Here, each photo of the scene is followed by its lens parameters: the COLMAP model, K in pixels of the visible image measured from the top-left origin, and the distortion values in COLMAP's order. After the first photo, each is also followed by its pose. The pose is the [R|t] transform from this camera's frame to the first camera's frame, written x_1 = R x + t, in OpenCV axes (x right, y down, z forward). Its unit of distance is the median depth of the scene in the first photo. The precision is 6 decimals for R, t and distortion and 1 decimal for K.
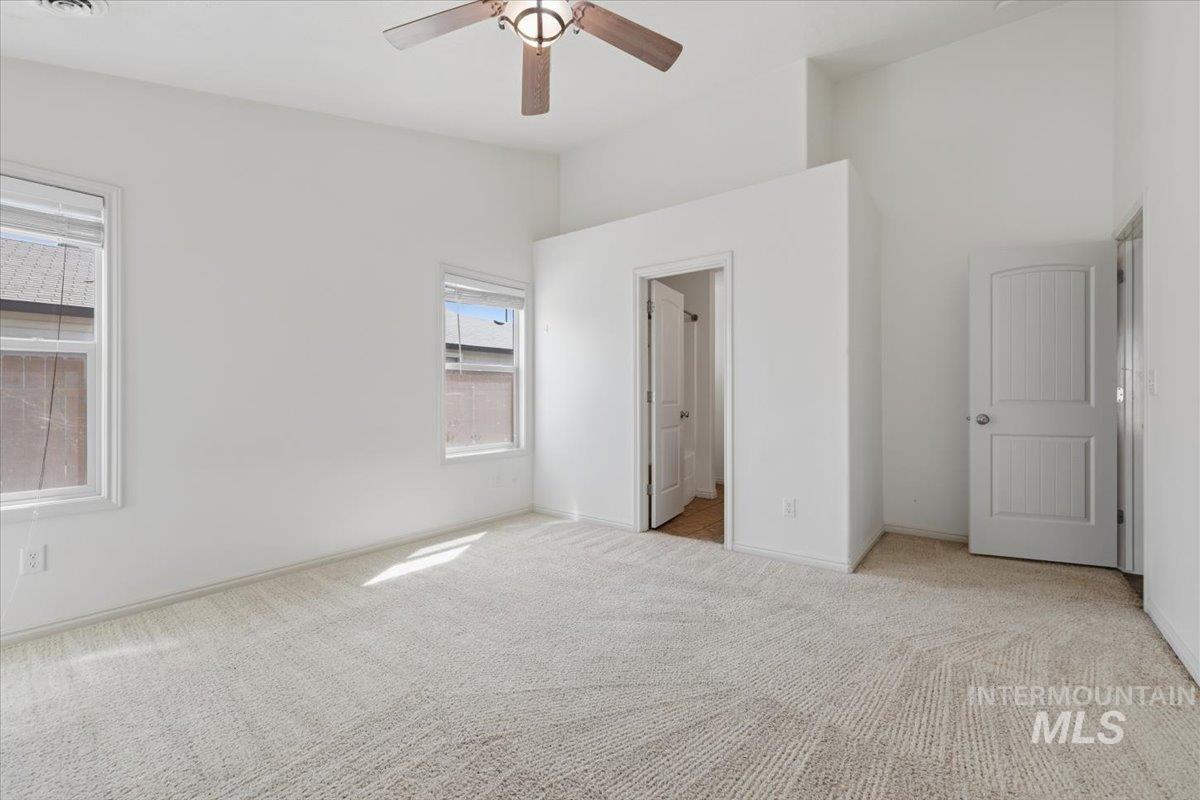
lens RADIAL K [[490.7, 0, 598.9], [0, 490.7, 391.6], [0, 0, 1]] dist [-0.002544, 0.000096]
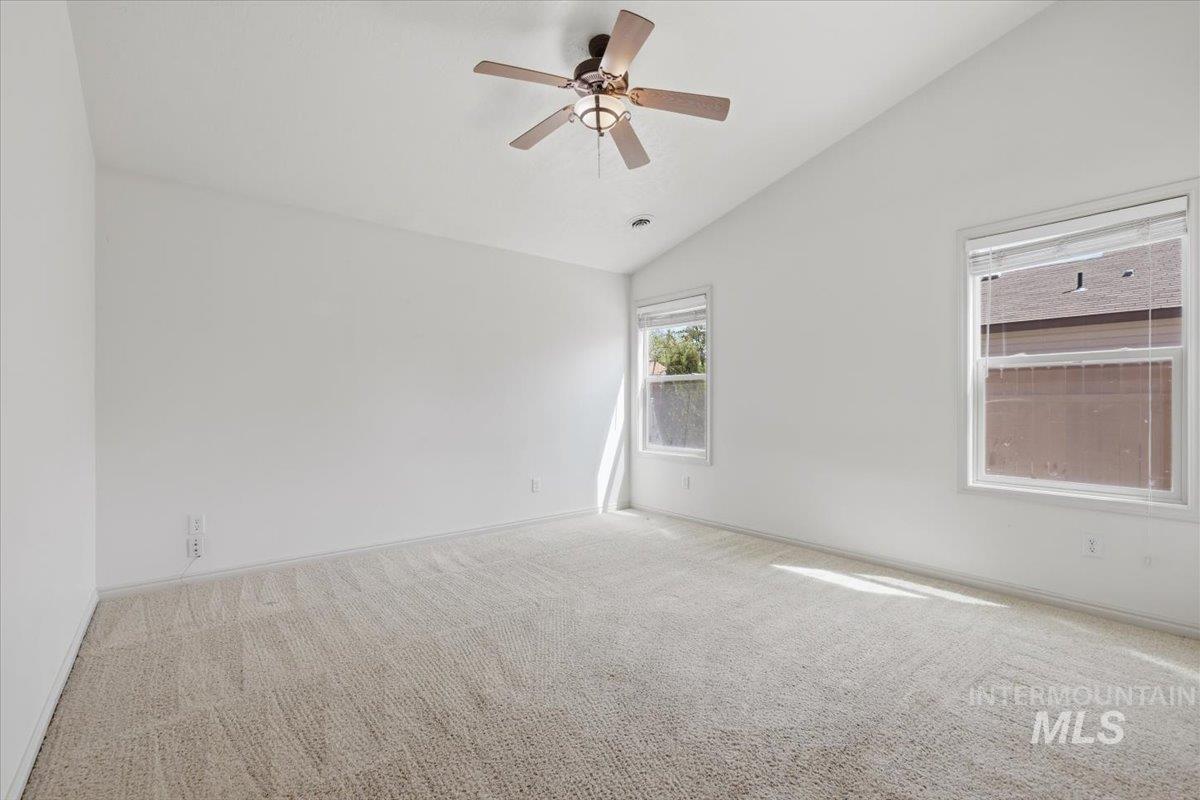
lens RADIAL K [[511.8, 0, 597.6], [0, 511.8, 387.9], [0, 0, 1]] dist [0.000262, 0.000131]
pose [[-0.209641, -0.027204, -0.977400, 0.656850], [0.007857, 0.999534, -0.029506, 0.006558], [0.977747, -0.013865, -0.209329, 0.697111]]
